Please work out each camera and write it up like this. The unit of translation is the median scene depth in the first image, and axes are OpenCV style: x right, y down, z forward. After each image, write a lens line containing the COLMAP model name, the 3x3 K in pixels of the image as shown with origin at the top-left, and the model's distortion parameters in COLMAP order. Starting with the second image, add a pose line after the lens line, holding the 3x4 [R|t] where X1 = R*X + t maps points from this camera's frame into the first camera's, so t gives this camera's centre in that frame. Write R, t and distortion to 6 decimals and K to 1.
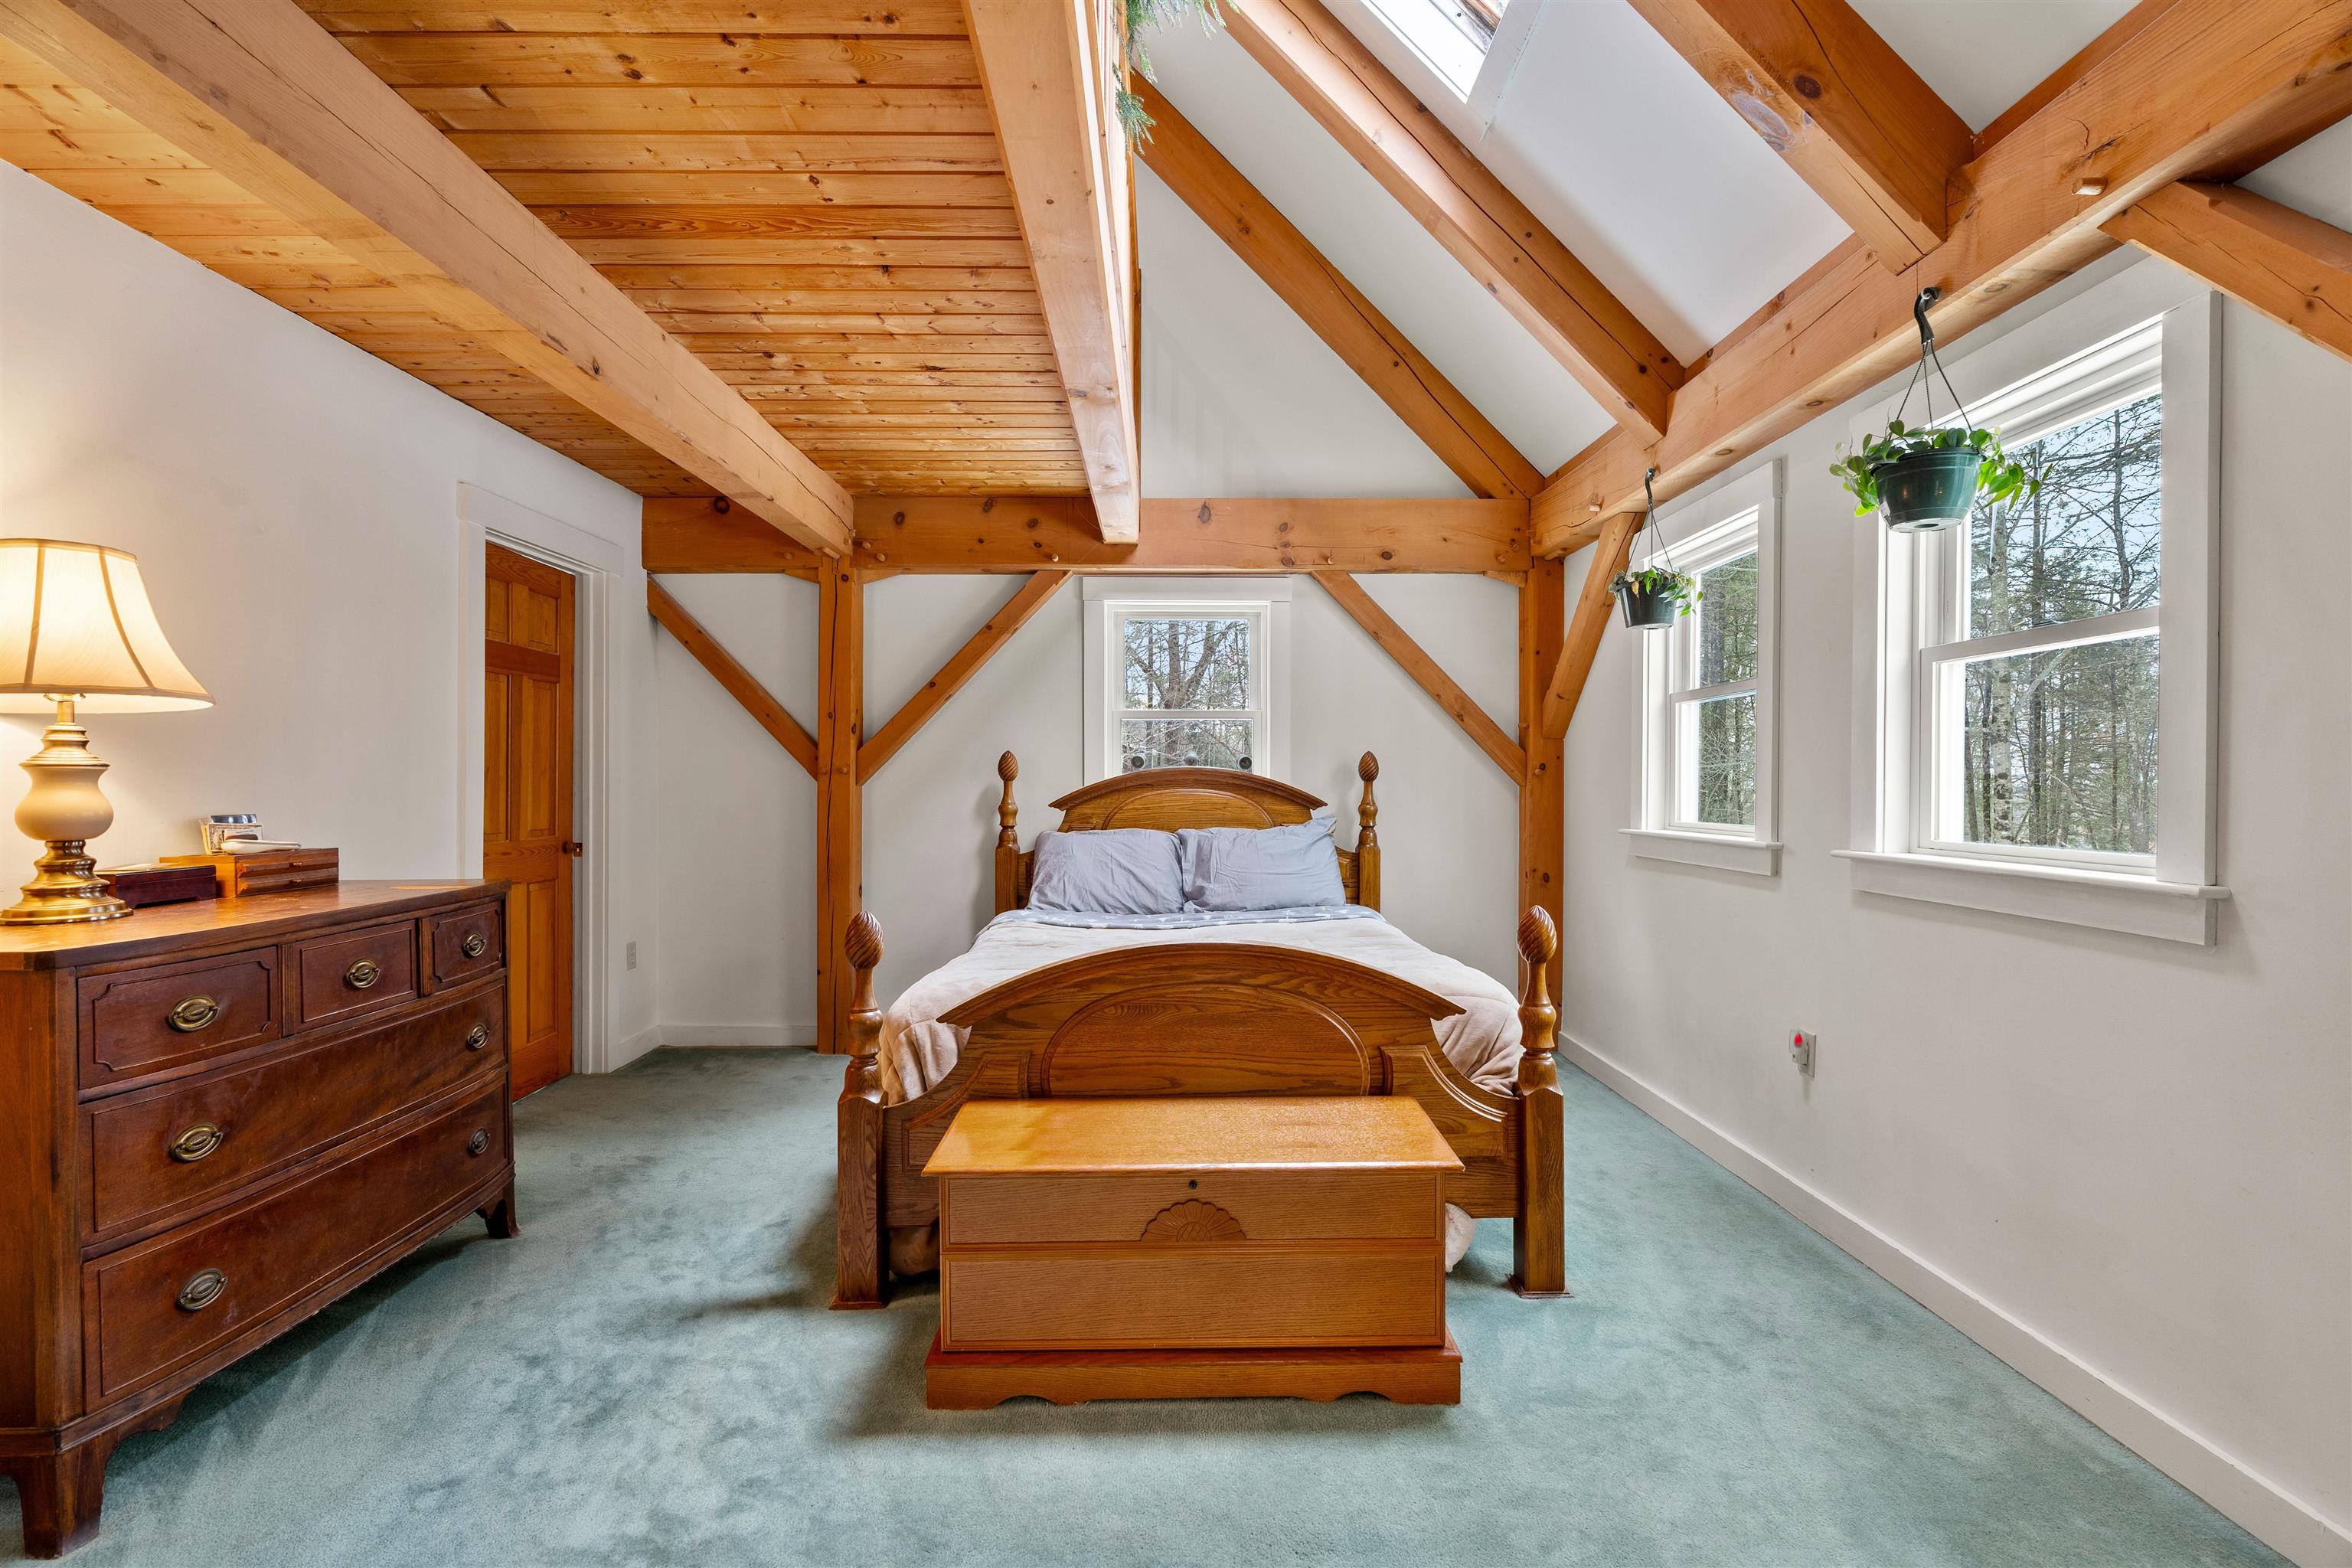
lens RADIAL K [[1059.4, 0, 1178.0], [0, 1059.4, 774.3], [0, 0, 1]] dist [-0.009656, 0.001555]
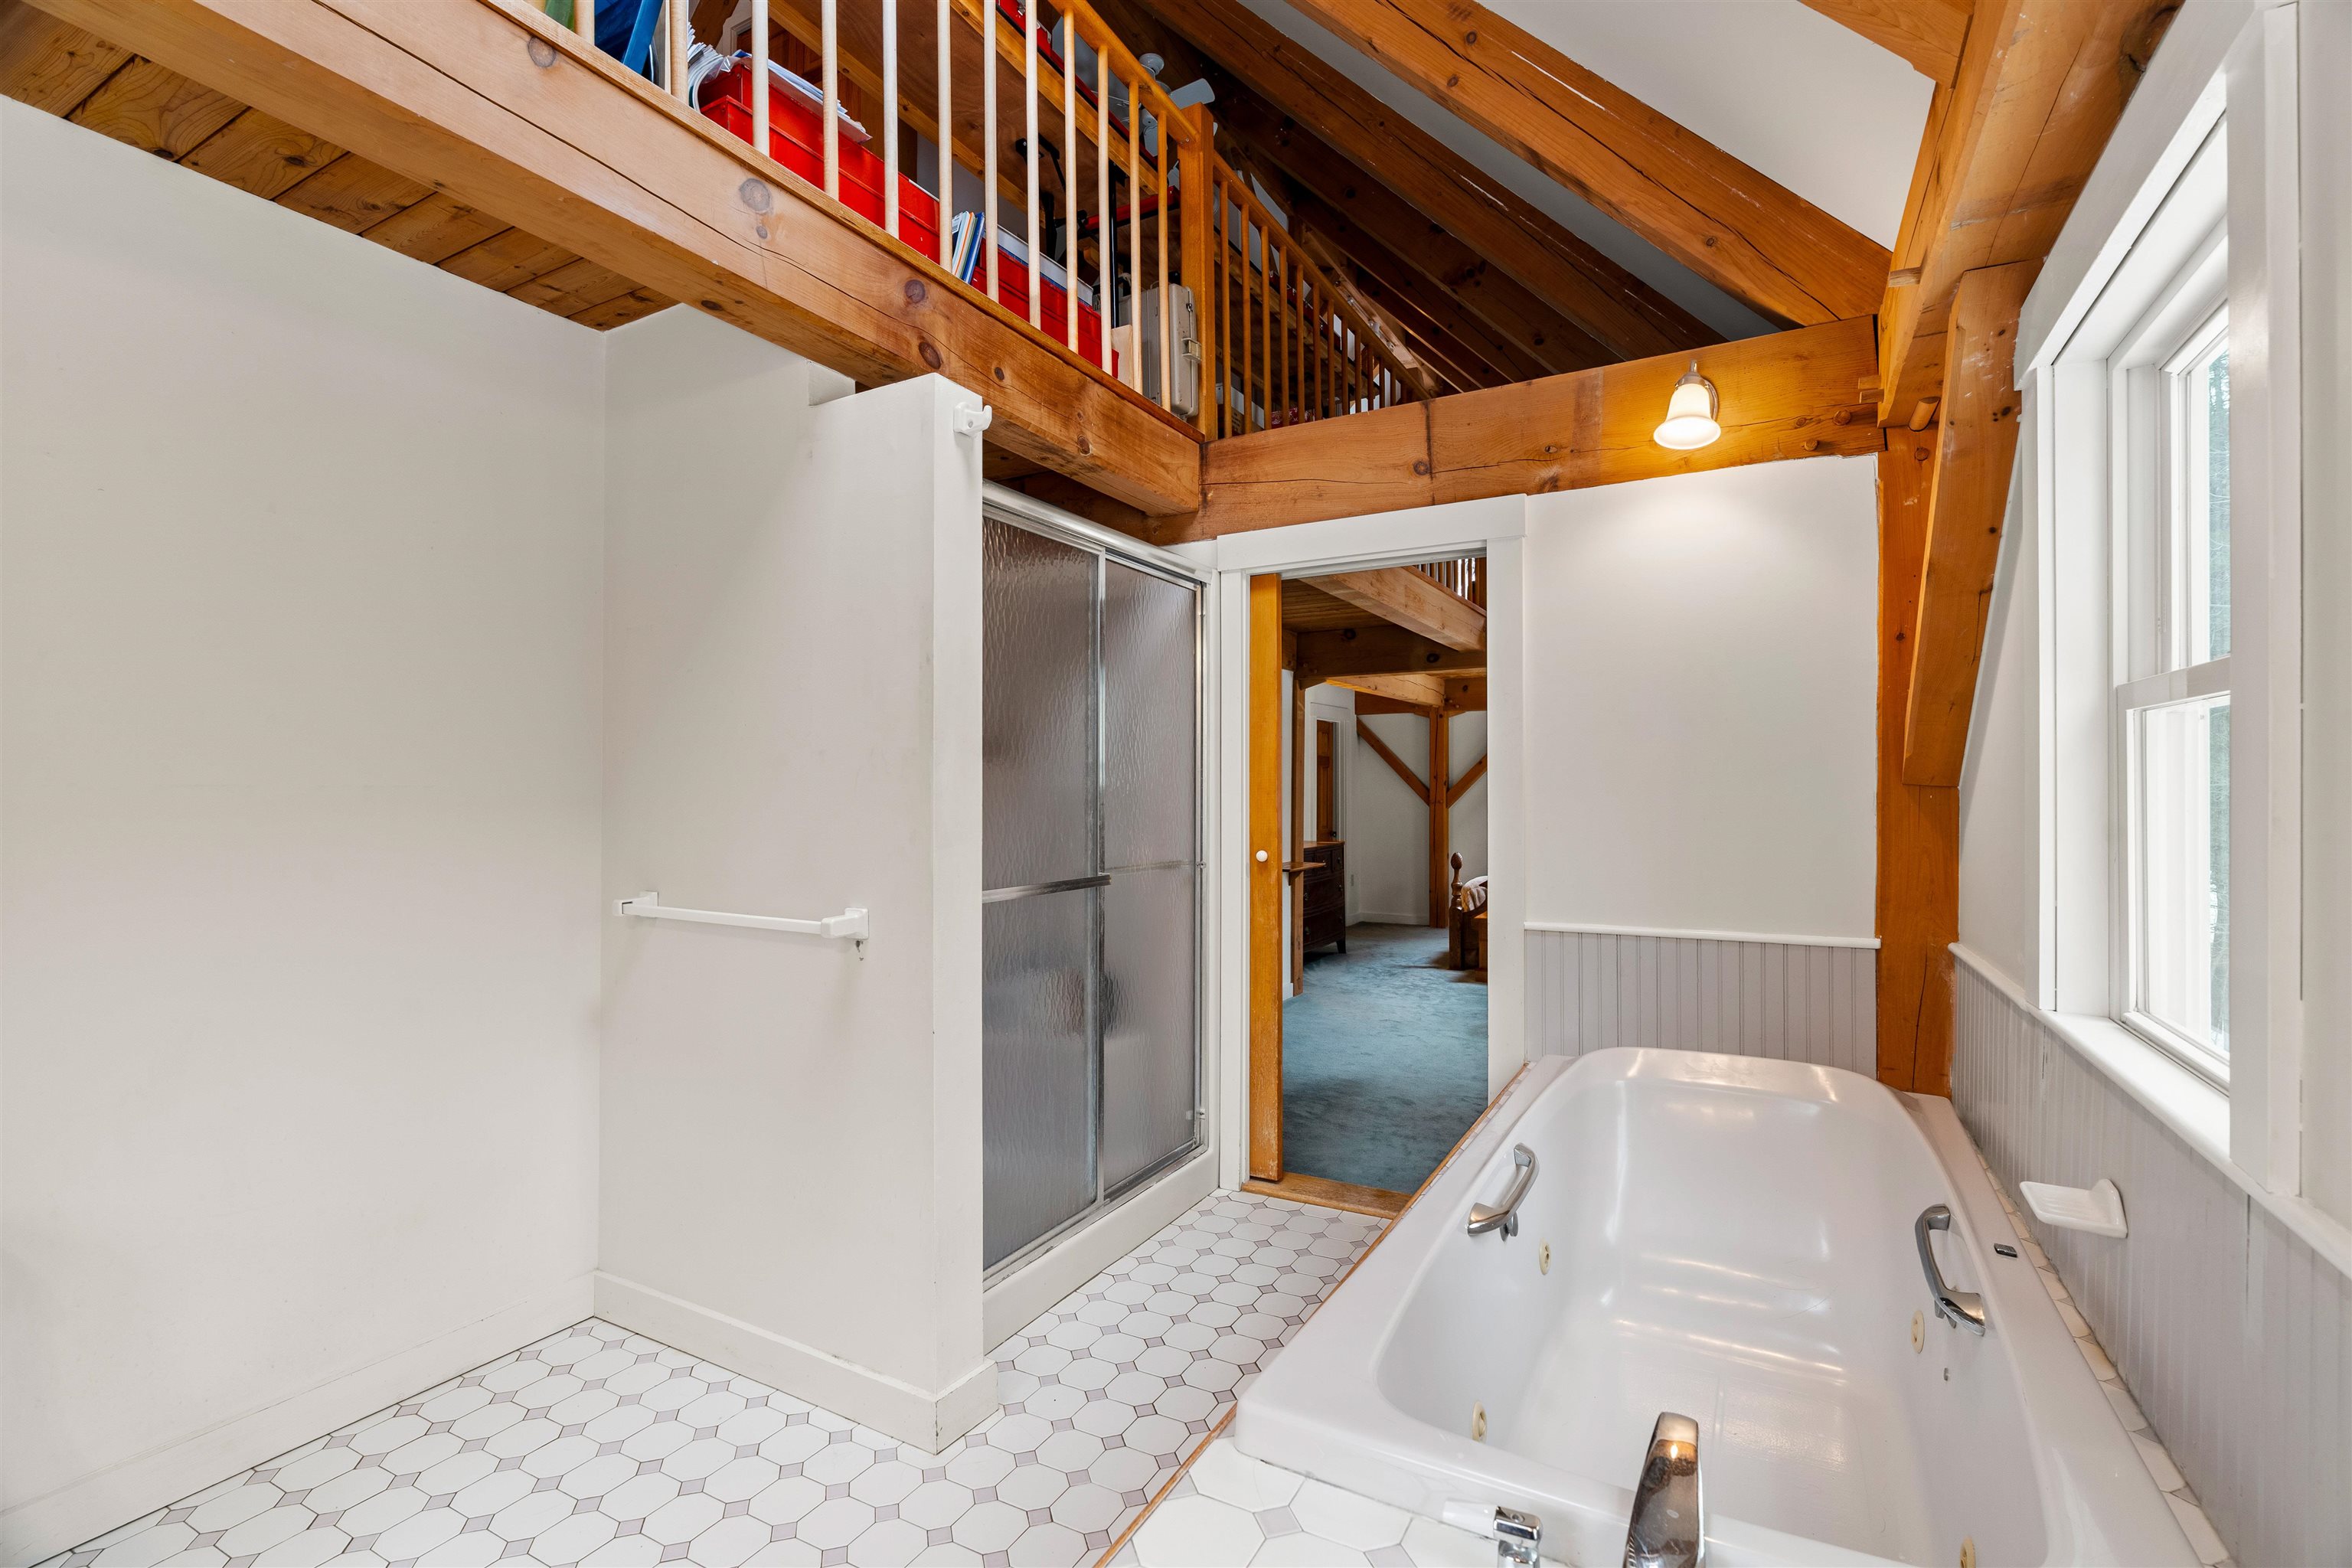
lens RADIAL K [[1059.4, 0, 1178.0], [0, 1059.4, 774.3], [0, 0, 1]] dist [-0.009656, 0.001555]
pose [[0.868300, -0.006066, -0.496003, 0.382979], [0.004883, 0.999981, -0.003683, -0.068801], [0.496016, 0.000776, 0.868313, -1.496157]]
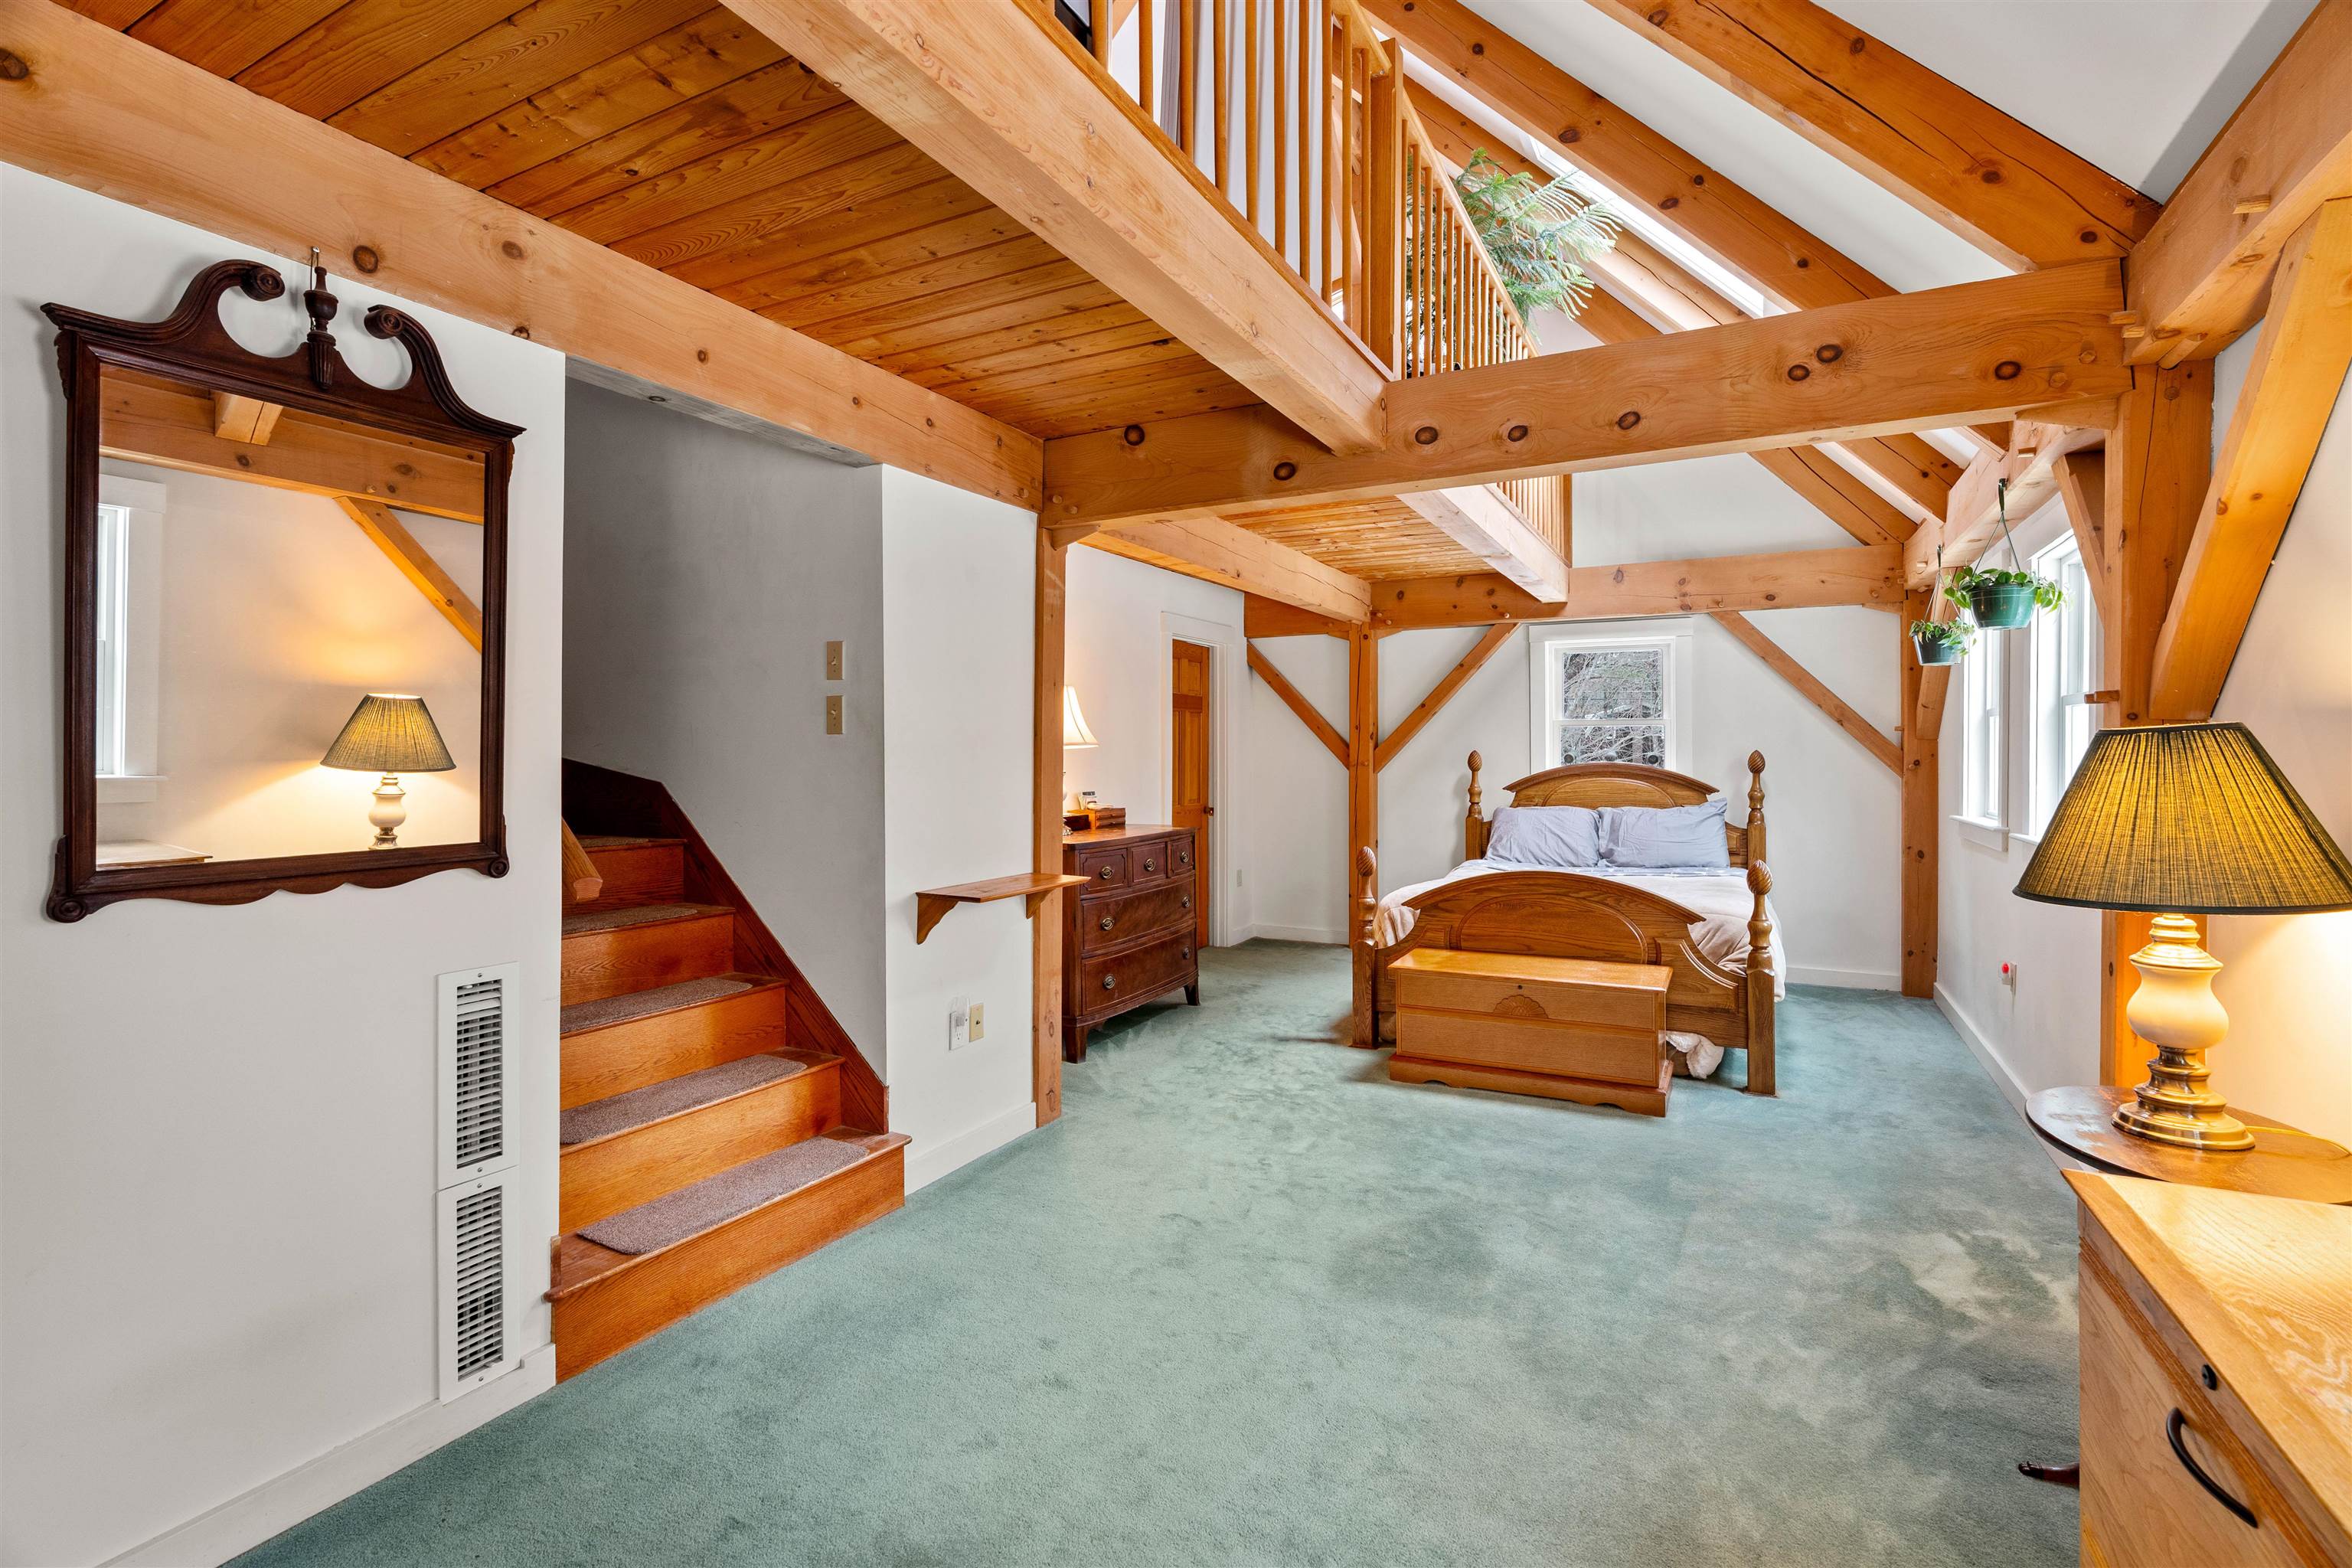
lens RADIAL K [[1078.8, 0, 1199.9], [0, 1078.8, 739.6], [0, 0, 1]] dist [-0.002533, 0.000260]
pose [[0.886979, -0.006290, -0.461767, 0.229061], [0.004635, 0.999978, -0.004717, -0.038985], [0.461787, 0.002044, 0.886989, -0.587993]]
